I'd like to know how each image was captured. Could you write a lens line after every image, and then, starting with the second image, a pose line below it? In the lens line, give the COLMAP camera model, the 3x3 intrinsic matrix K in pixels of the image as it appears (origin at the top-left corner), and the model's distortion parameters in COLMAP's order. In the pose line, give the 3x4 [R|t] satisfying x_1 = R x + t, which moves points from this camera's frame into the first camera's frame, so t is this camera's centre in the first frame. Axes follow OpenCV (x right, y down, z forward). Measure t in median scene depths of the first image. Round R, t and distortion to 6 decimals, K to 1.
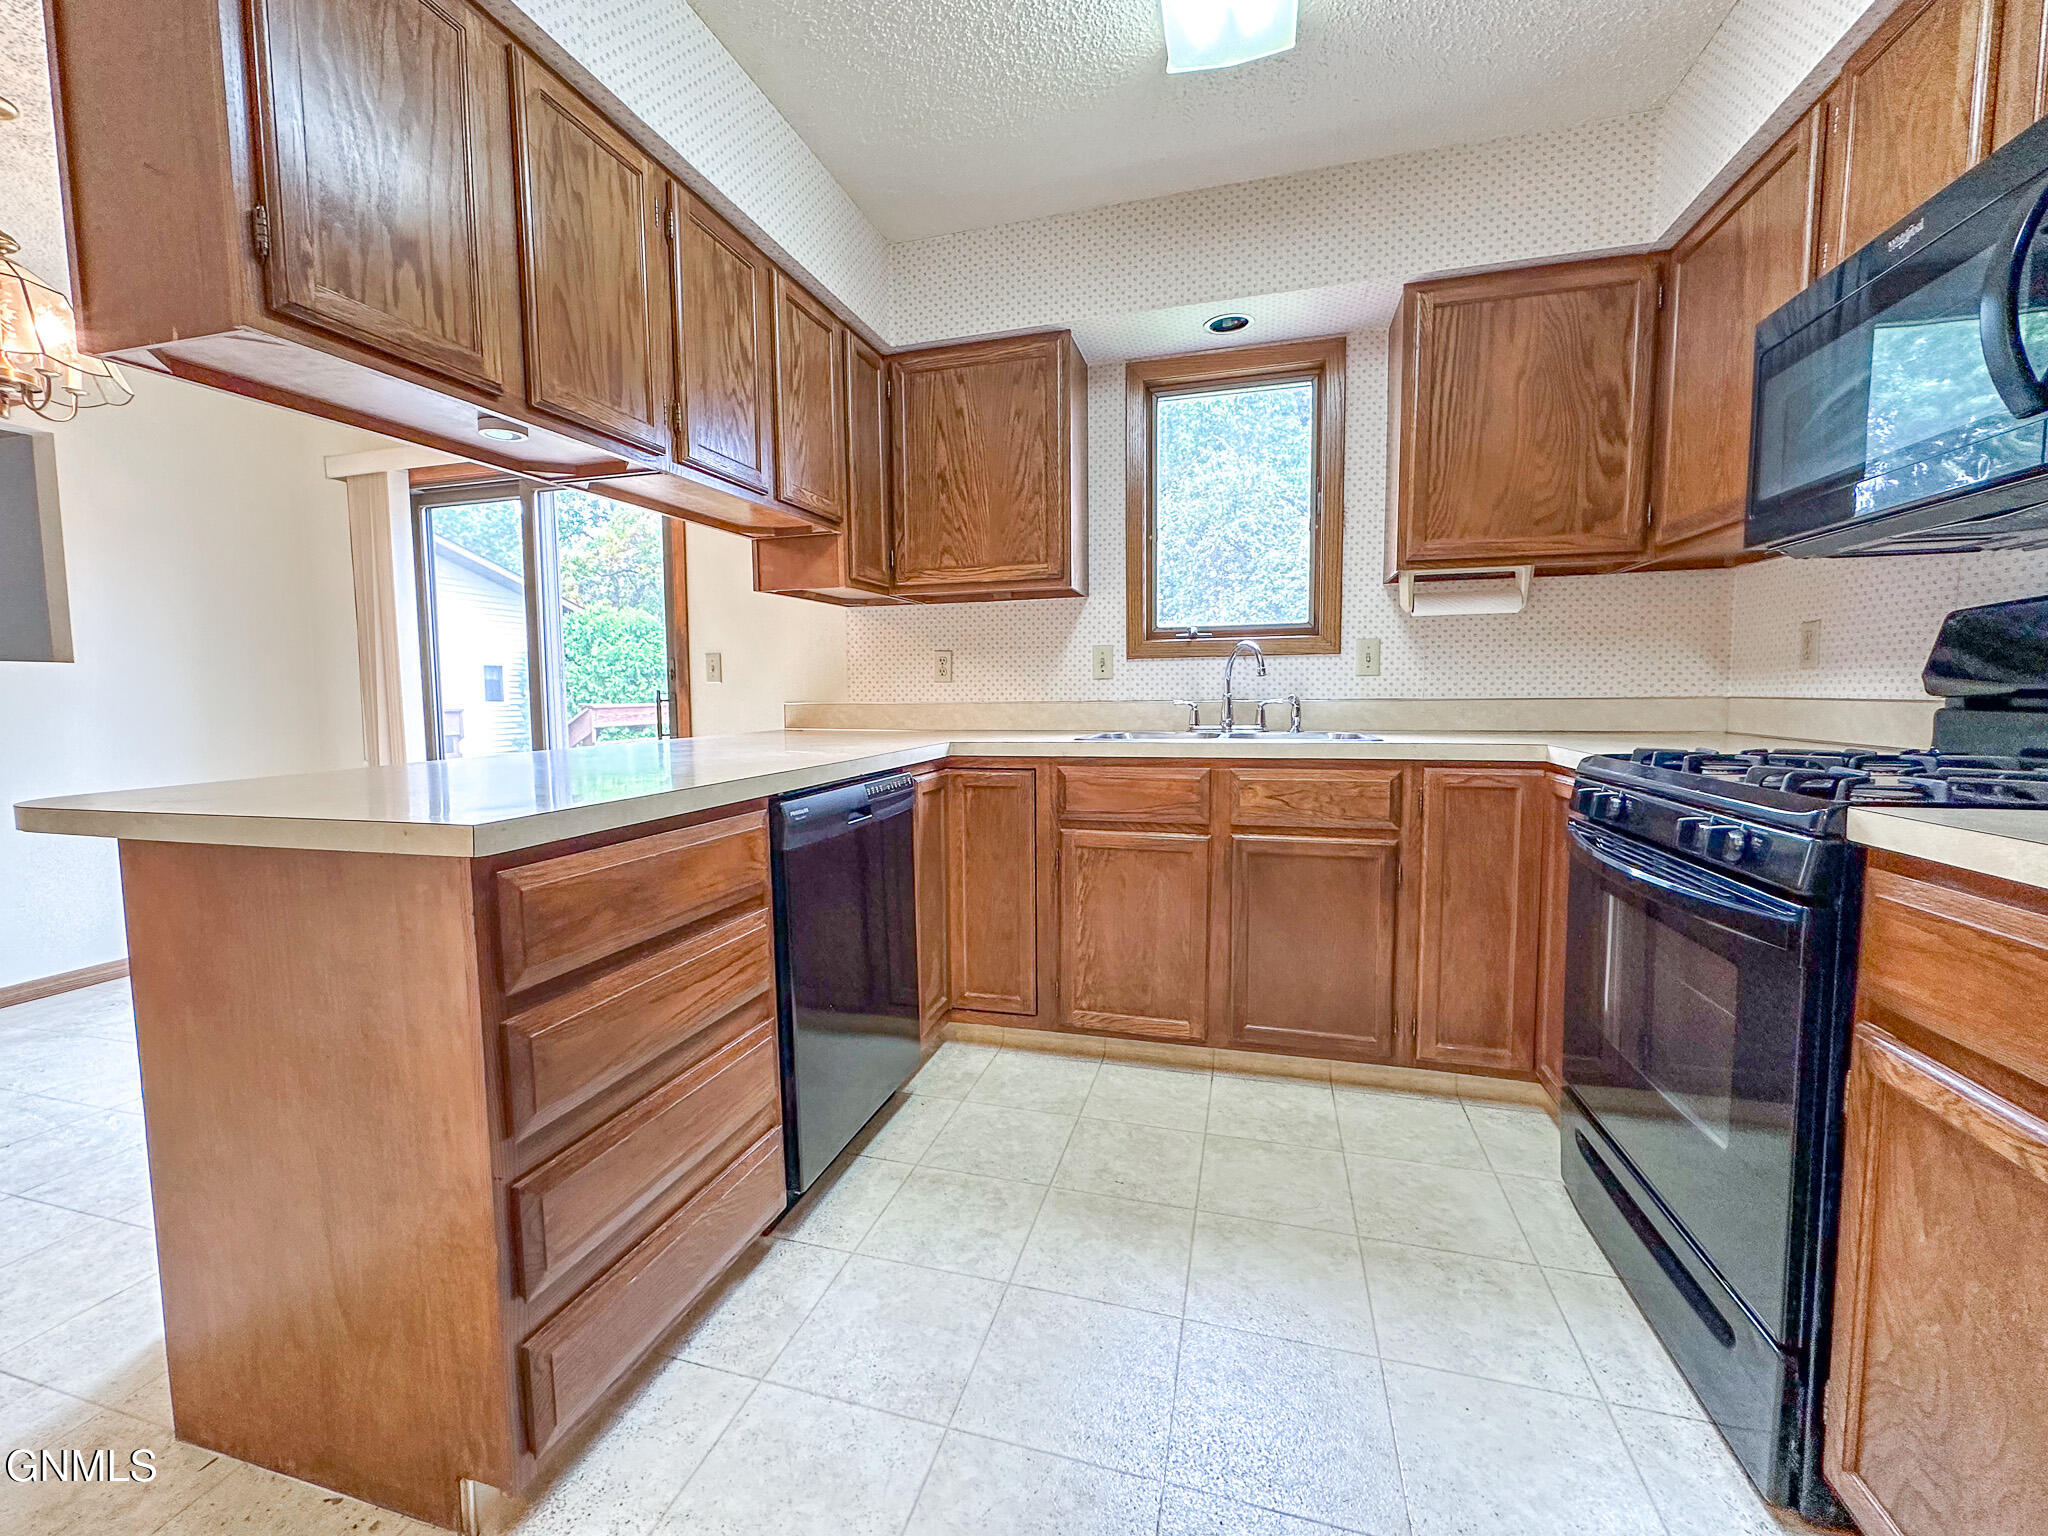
lens RADIAL K [[845.5, 0, 1007.7], [0, 845.5, 761.8], [0, 0, 1]] dist [-0.002094, 0.000181]
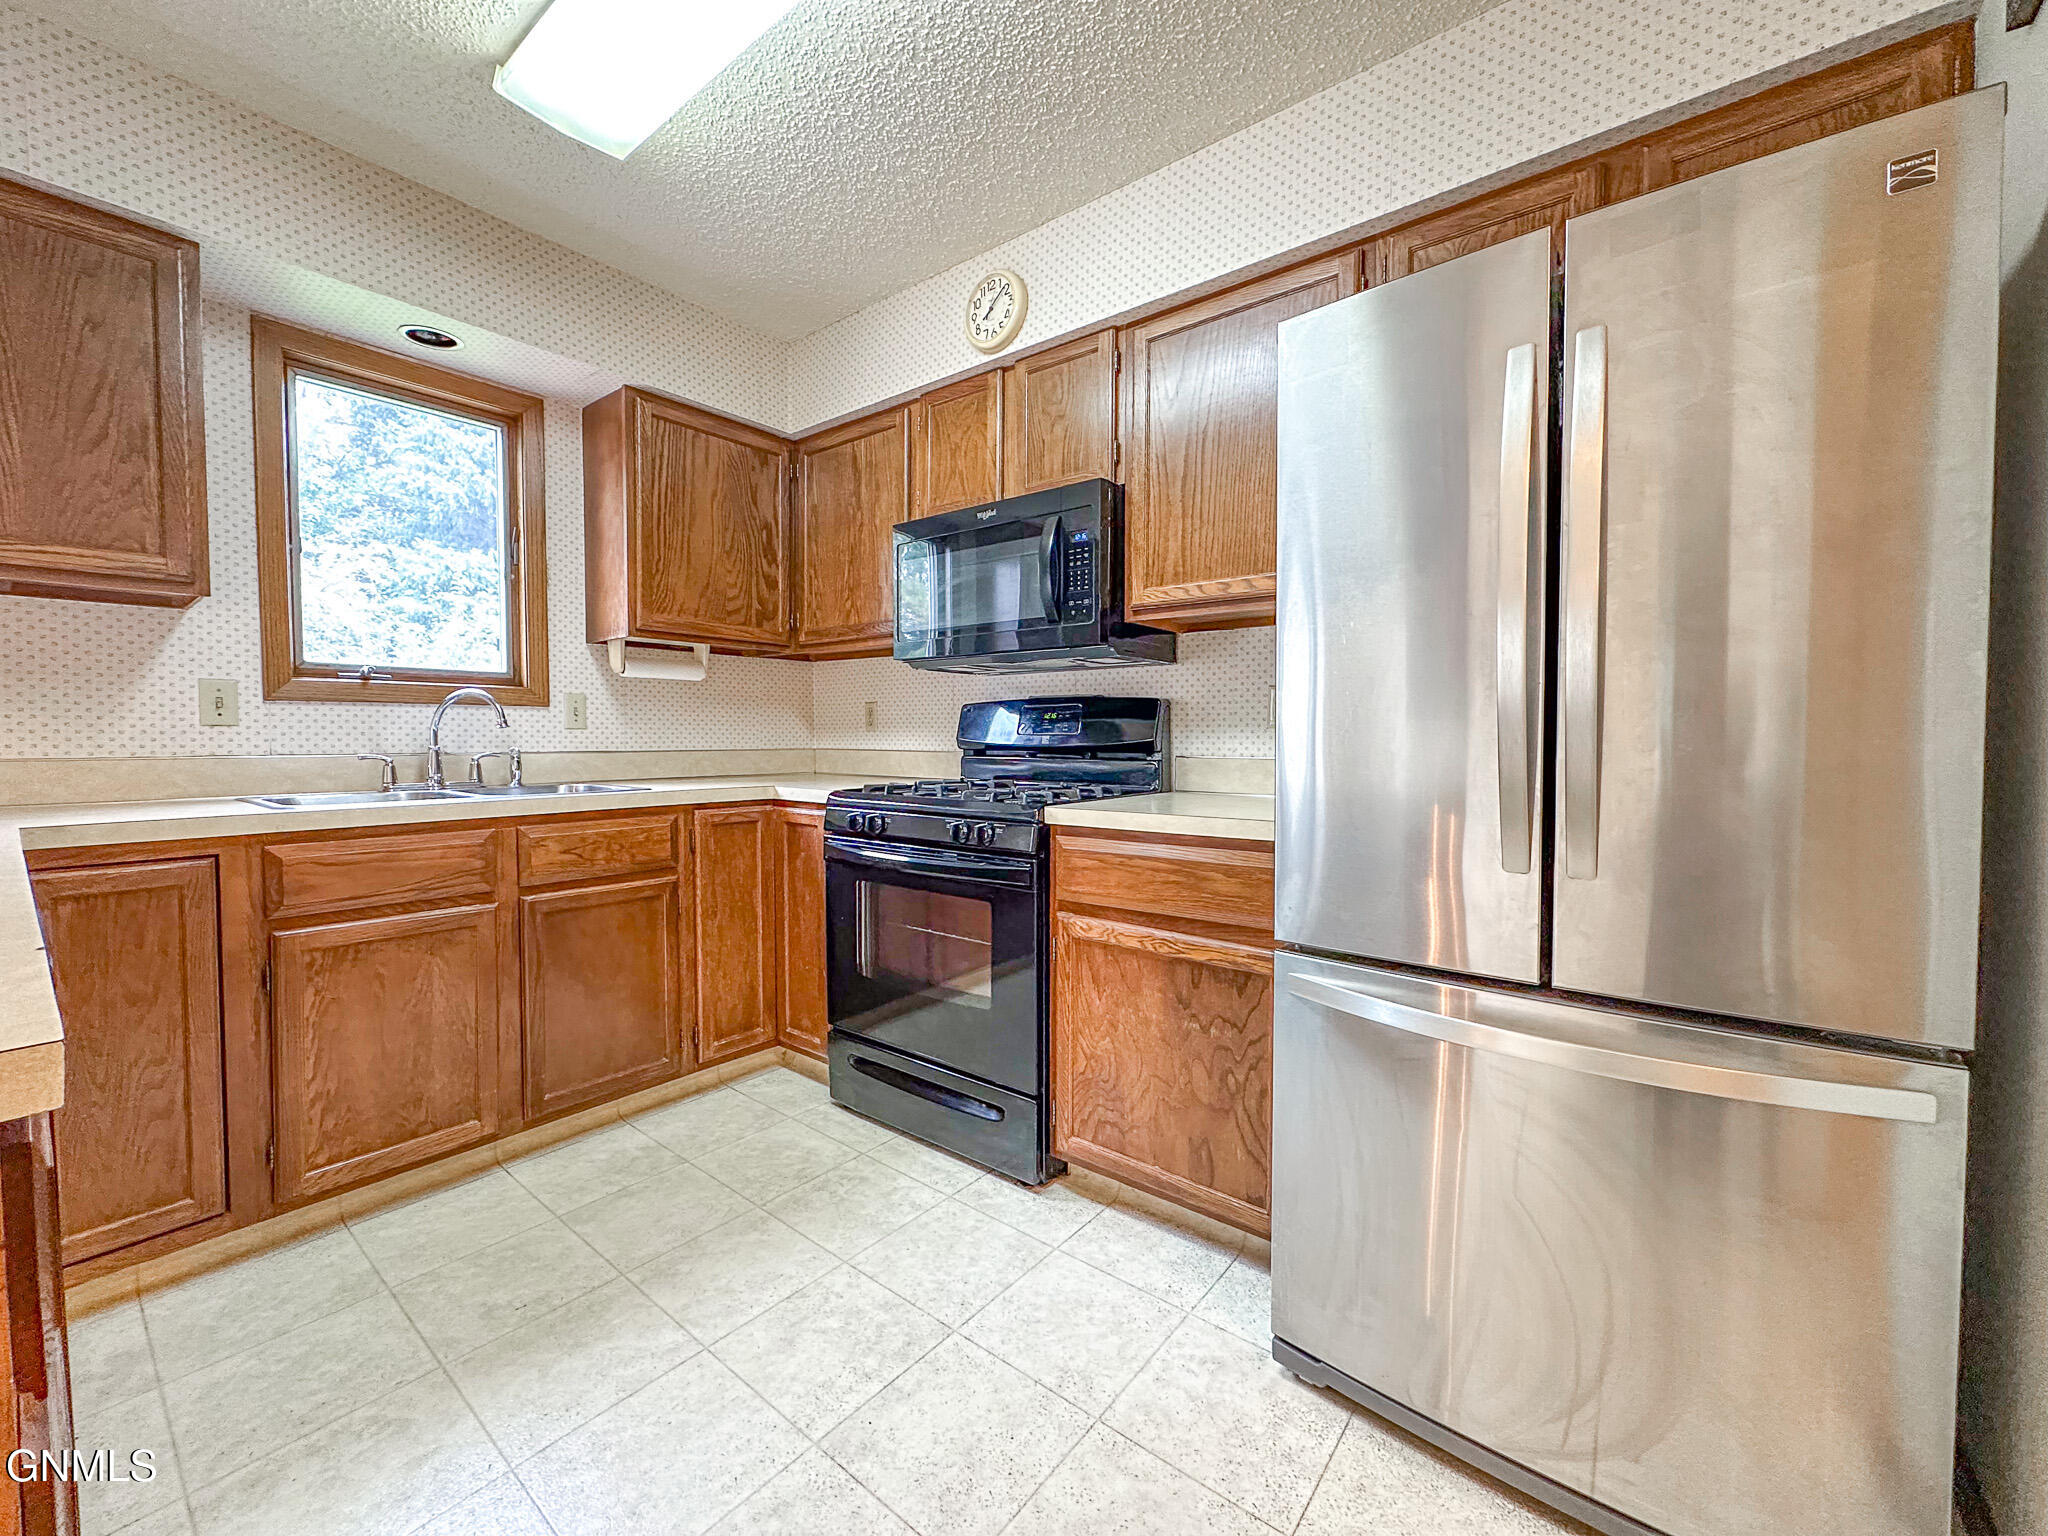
lens RADIAL K [[821.7, 0, 1021.9], [0, 821.7, 762.6], [0, 0, 1]] dist [-0.001280, 0.000579]
pose [[0.380285, -0.019077, 0.924673, -0.365771], [0.069720, 0.997534, -0.008093, -0.017021], [-0.922238, 0.067546, 0.380677, 0.133168]]
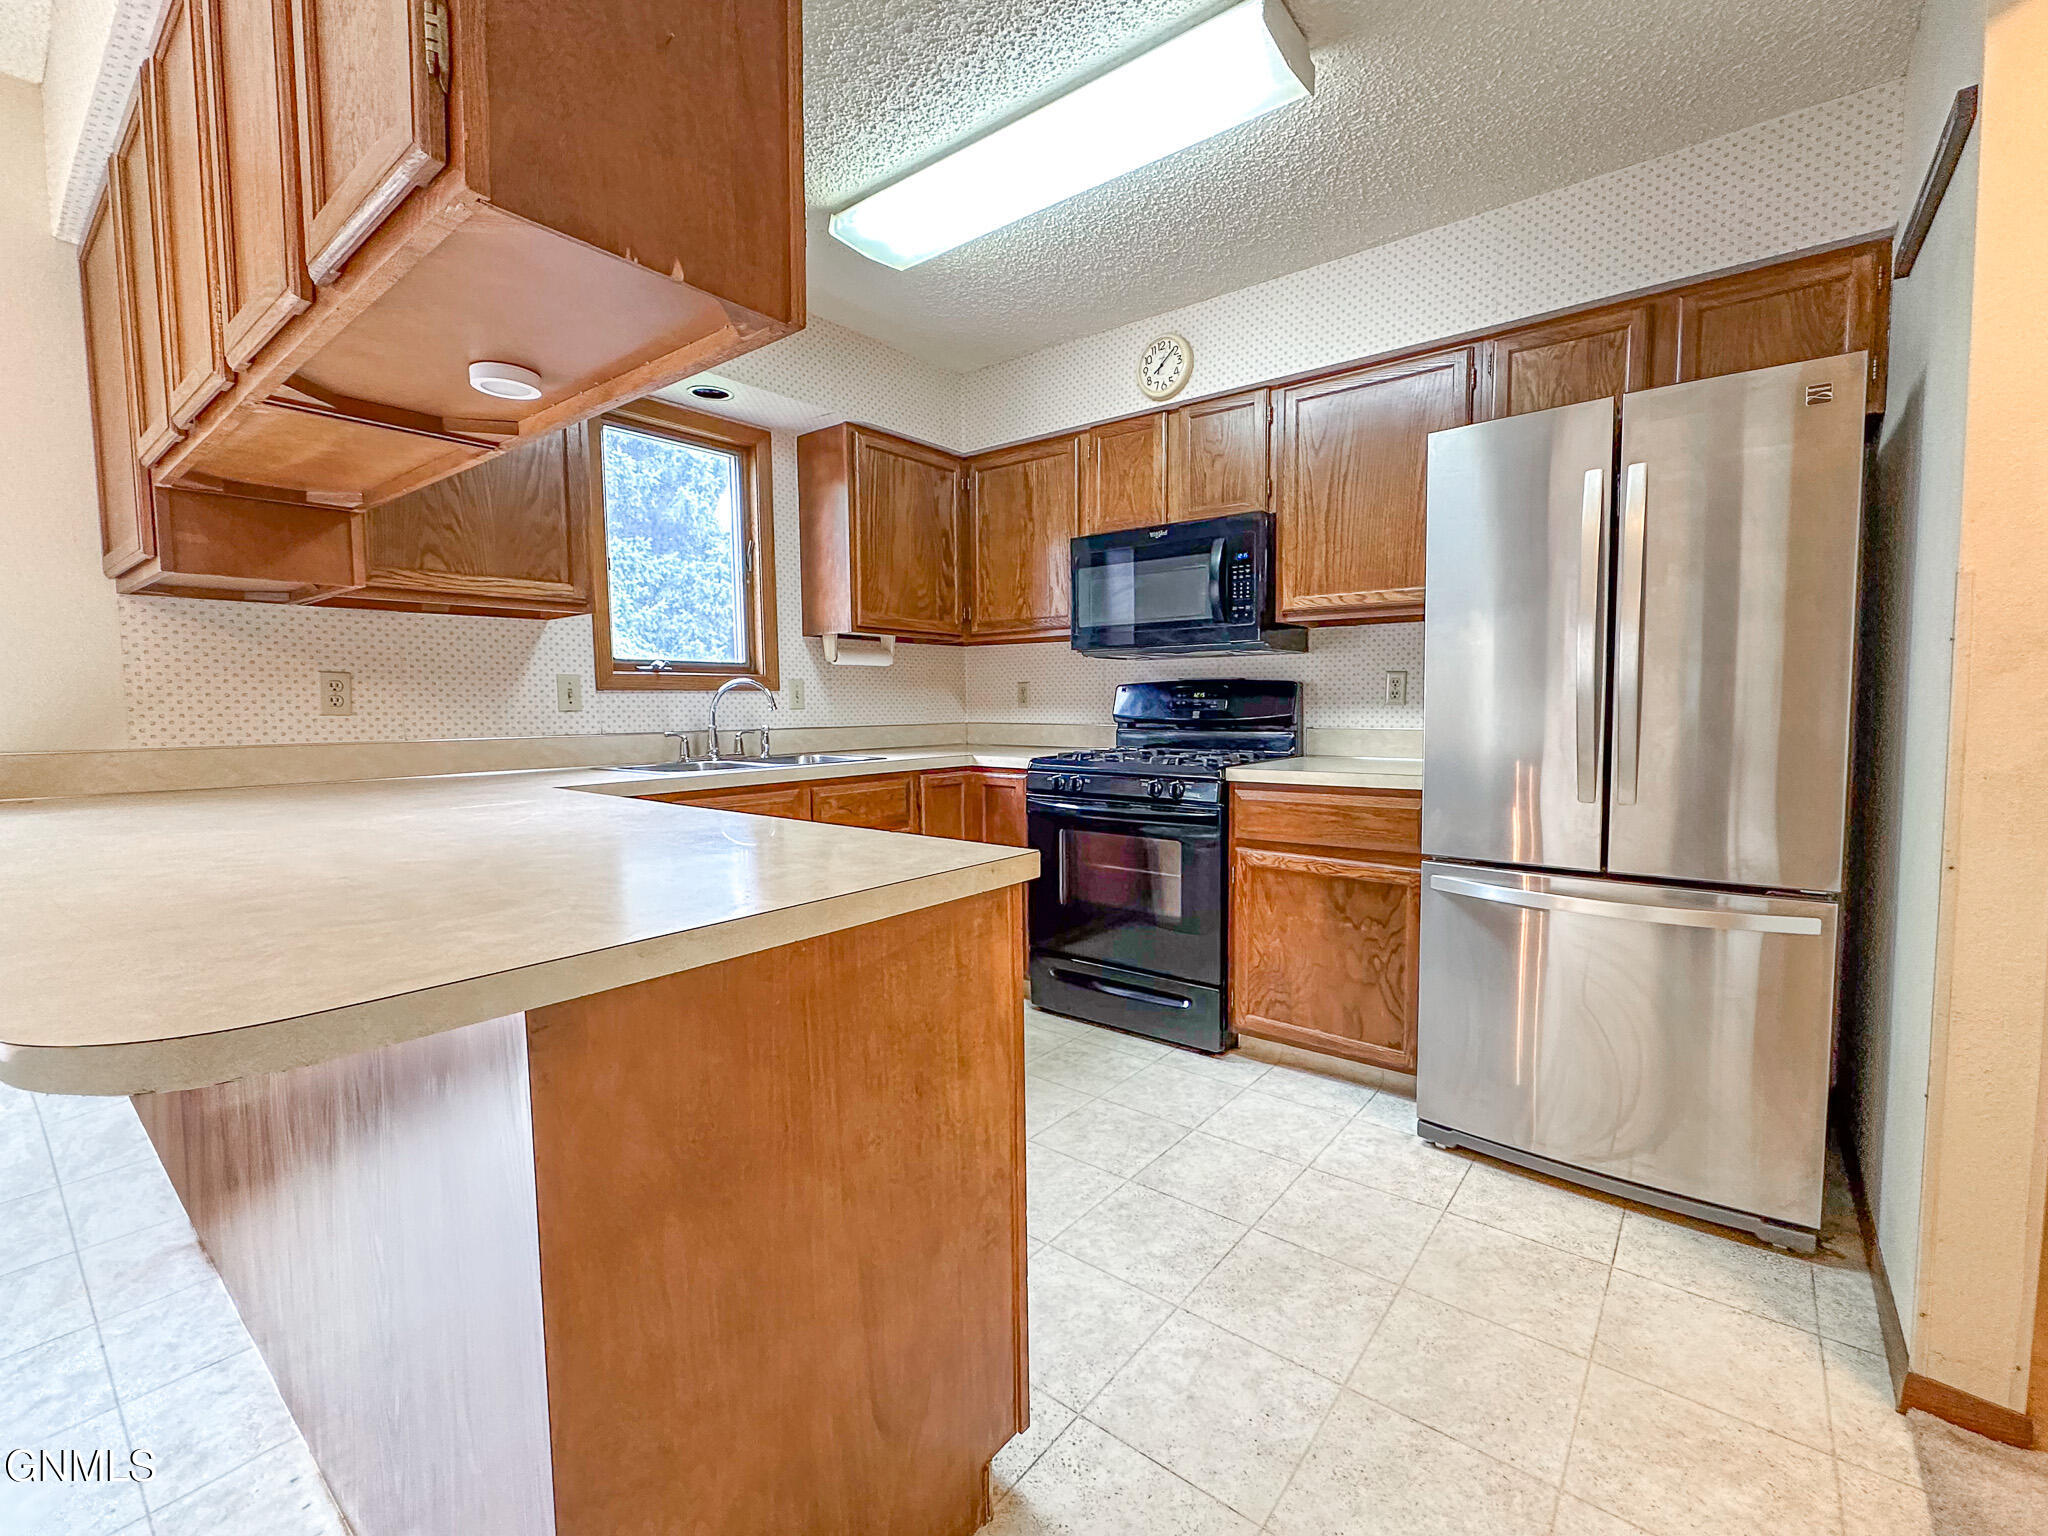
lens RADIAL K [[874.7, 0, 1060.3], [0, 874.7, 764.0], [0, 0, 1]] dist [-0.000701, 0.000001]
pose [[0.363977, -0.058177, 0.929589, -0.767061], [0.079251, 0.996362, 0.031325, -0.037634], [-0.928030, 0.062269, 0.367263, 0.211034]]
